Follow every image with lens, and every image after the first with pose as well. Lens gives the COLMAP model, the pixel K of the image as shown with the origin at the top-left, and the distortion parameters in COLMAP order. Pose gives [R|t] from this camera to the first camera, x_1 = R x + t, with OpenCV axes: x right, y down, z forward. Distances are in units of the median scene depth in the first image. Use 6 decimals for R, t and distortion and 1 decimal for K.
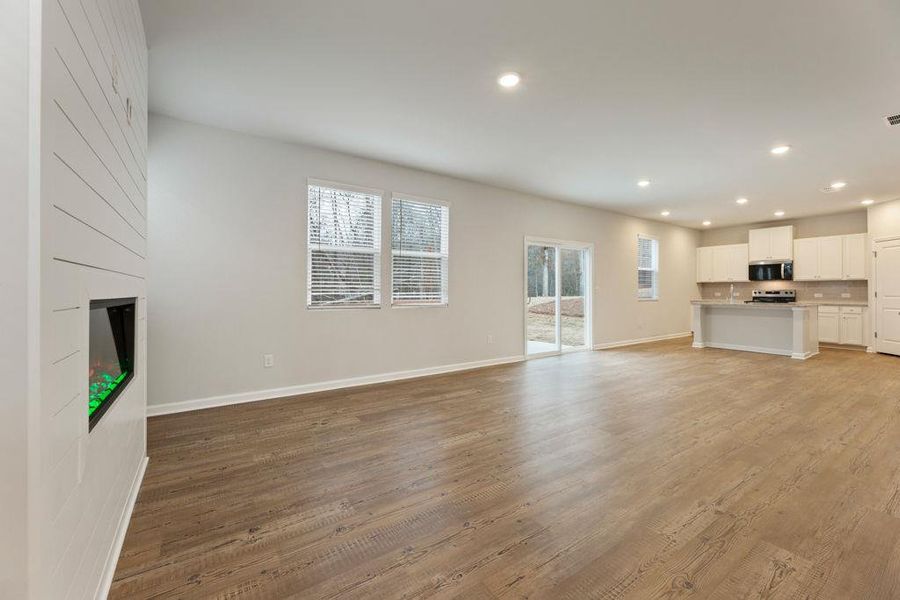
lens RADIAL K [[366.6, 0, 447.9], [0, 366.6, 290.2], [0, 0, 1]] dist [-0.000014, -0.000108]
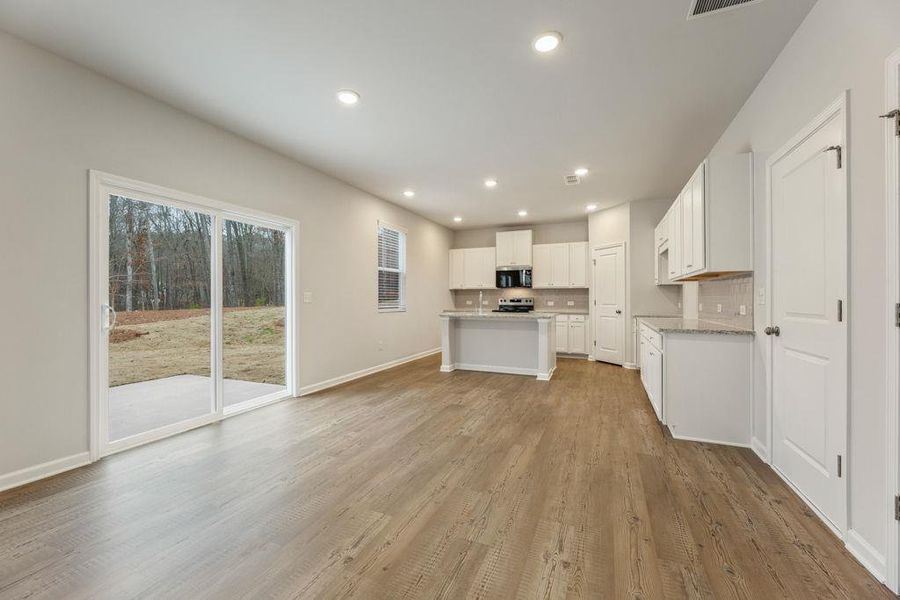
lens RADIAL K [[361.9, 0, 447.6], [0, 361.9, 300.3], [0, 0, 1]] dist [-0.001266, -0.000086]
pose [[0.844632, -0.002709, 0.535340, 0.271538], [-0.000901, 0.999979, 0.006482, -0.000571], [-0.535346, -0.005958, 0.844612, 0.347256]]
